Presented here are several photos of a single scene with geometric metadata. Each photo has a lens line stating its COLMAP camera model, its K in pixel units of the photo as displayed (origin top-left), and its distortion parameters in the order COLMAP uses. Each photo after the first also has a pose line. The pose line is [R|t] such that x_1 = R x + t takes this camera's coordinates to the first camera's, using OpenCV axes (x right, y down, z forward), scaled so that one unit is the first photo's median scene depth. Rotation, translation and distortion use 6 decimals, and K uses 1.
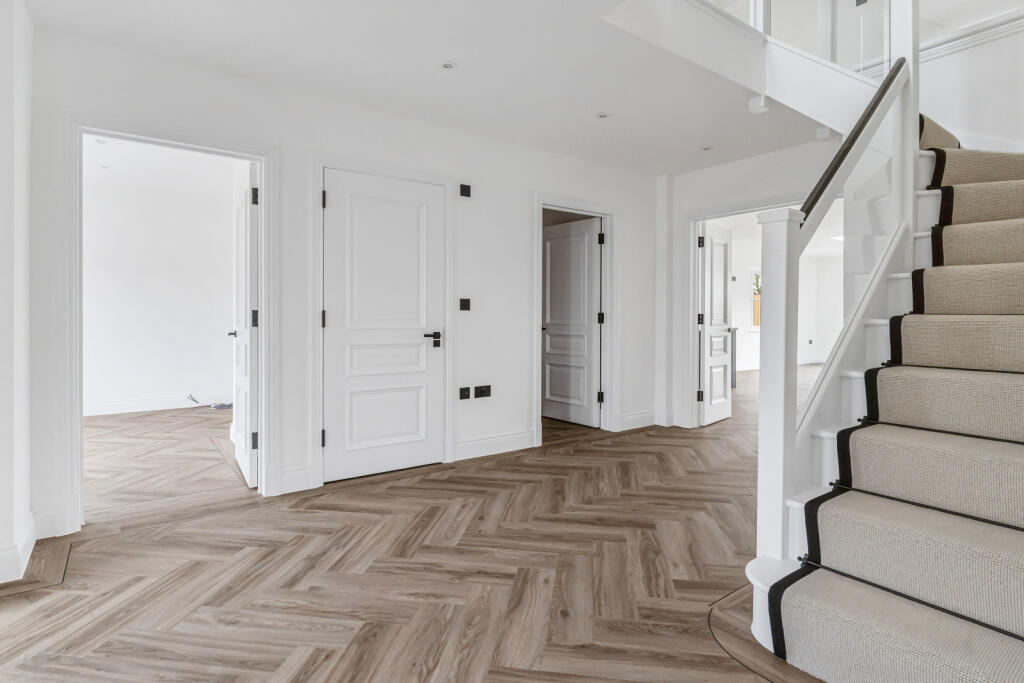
lens RADIAL K [[531.7, 0, 509.5], [0, 531.7, 311.7], [0, 0, 1]] dist [0.000755, 0.000022]
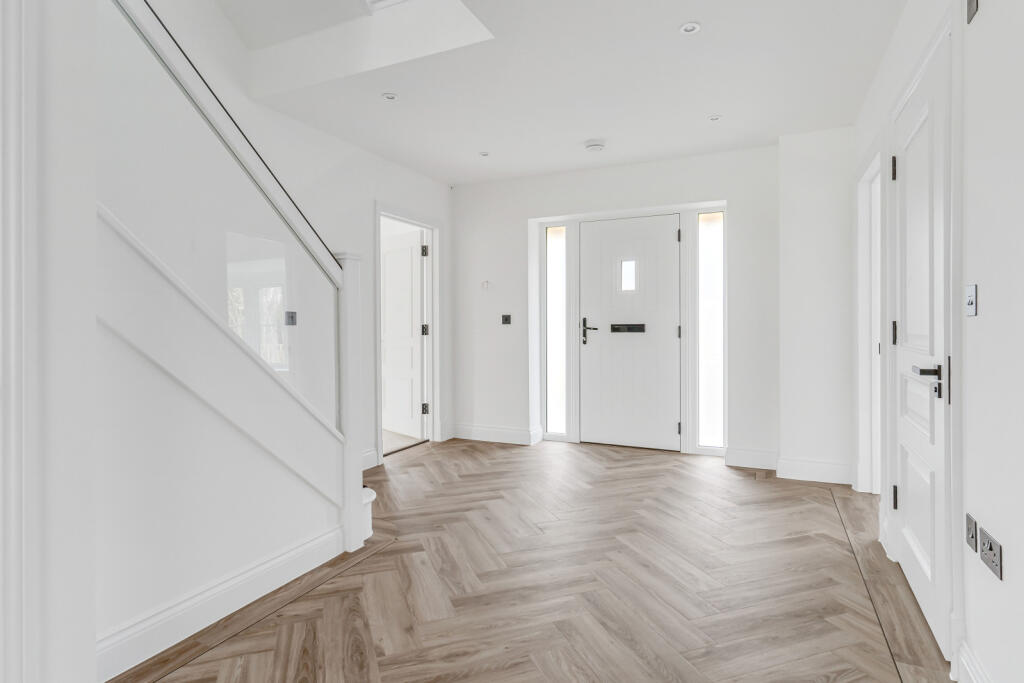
lens RADIAL K [[531.7, 0, 511.7], [0, 531.7, 336.9], [0, 0, 1]] dist [0.000755, 0.000022]
pose [[-0.875641, 0.008512, -0.482888, 0.609922], [0.003693, 0.999933, 0.010929, 0.011268], [0.482949, 0.007787, -0.875614, 1.841218]]
